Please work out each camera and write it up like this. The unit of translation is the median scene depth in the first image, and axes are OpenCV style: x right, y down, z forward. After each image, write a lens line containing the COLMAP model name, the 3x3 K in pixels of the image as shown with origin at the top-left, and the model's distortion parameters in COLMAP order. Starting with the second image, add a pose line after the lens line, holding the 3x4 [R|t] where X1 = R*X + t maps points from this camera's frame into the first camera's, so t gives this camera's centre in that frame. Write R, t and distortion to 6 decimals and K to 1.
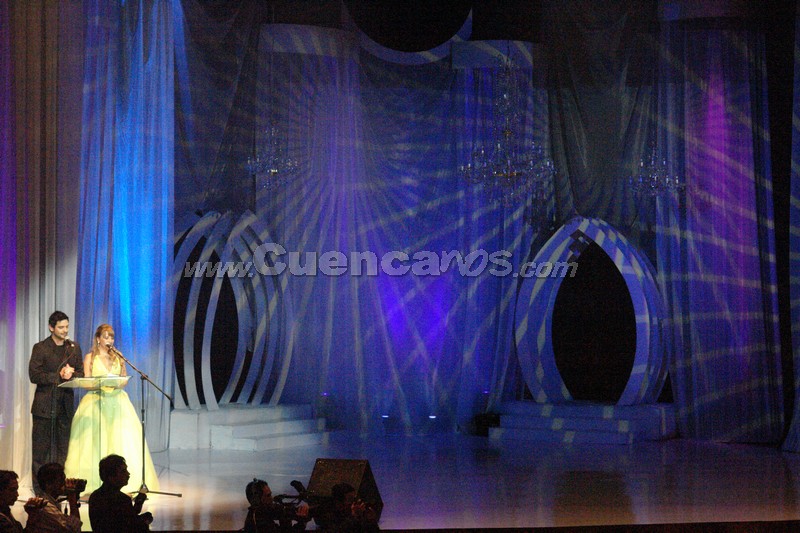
lens RADIAL K [[1699.9, 0, 396.4], [0, 1699.9, 268.3], [0, 0, 1]] dist [0.109137, 0.000000]
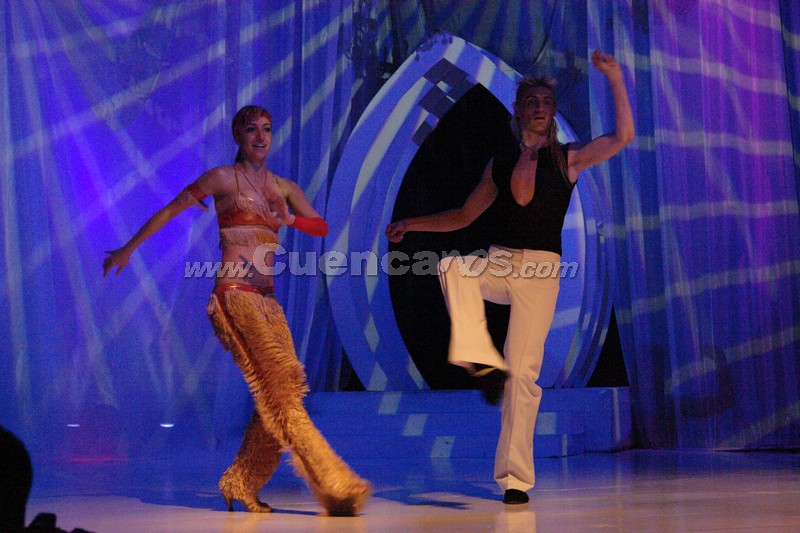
lens RADIAL K [[1689.2, 0, 399.5], [0, 1689.2, 261.9], [0, 0, 1]] dist [0.050116, 0.000000]
pose [[0.986951, -0.005357, 0.160934, 0.008440], [0.014939, 0.998182, -0.058389, 0.070866], [-0.160328, 0.060032, 0.985237, 0.489739]]
